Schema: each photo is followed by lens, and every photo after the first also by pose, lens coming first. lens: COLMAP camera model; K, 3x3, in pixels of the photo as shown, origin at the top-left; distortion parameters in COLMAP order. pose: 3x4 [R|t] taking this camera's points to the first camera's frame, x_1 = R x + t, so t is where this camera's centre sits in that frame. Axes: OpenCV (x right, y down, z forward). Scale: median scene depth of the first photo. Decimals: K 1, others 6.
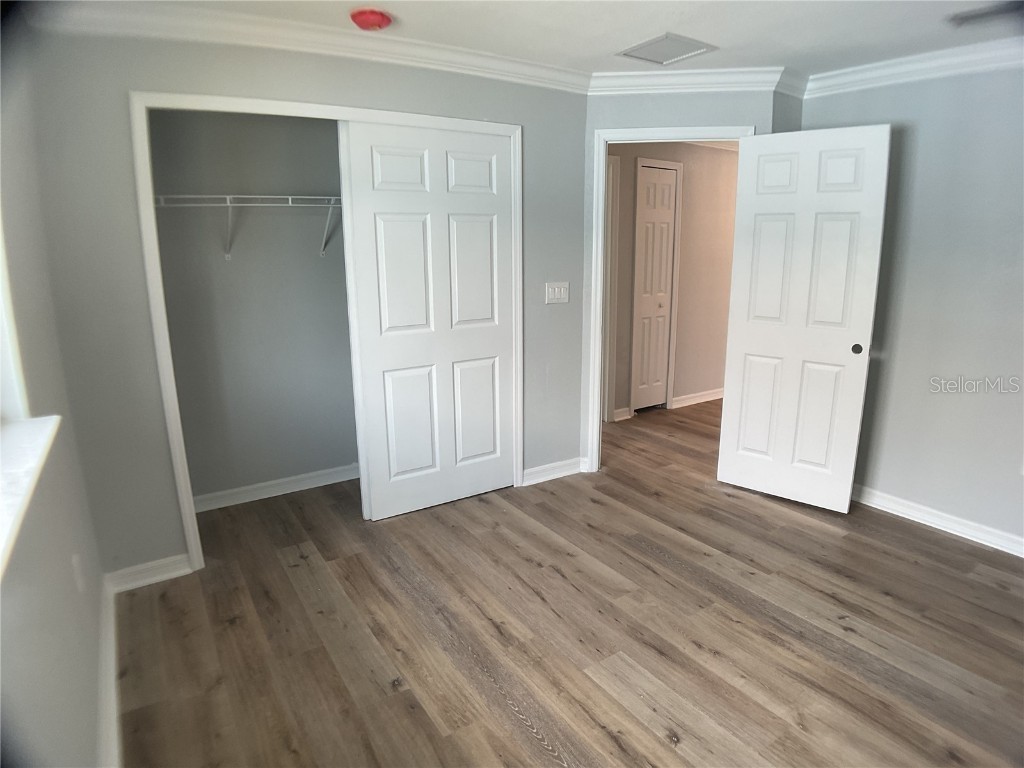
lens RADIAL K [[588.5, 0, 507.6], [0, 588.5, 381.5], [0, 0, 1]] dist [-0.077109, -0.012013]
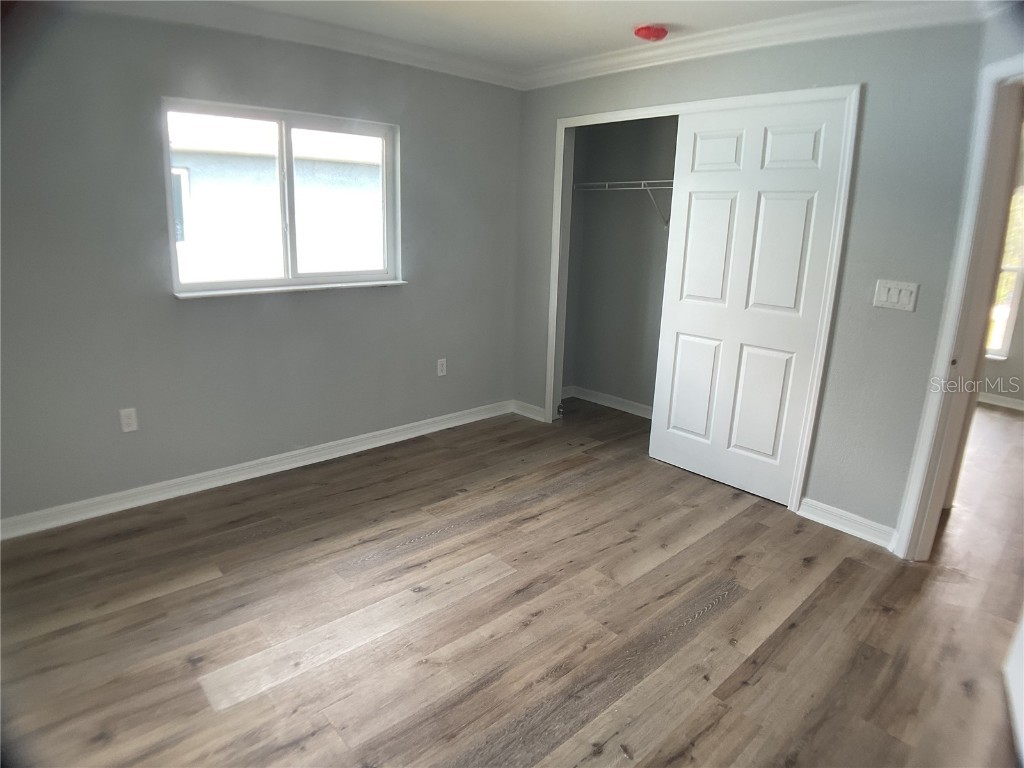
lens RADIAL K [[588.5, 0, 507.6], [0, 588.5, 381.5], [0, 0, 1]] dist [-0.077109, -0.012013]
pose [[0.157455, 0.267127, -0.950711, 0.938859], [-0.253005, 0.941500, 0.222637, -0.108008], [0.954566, 0.205479, 0.215828, 0.517252]]
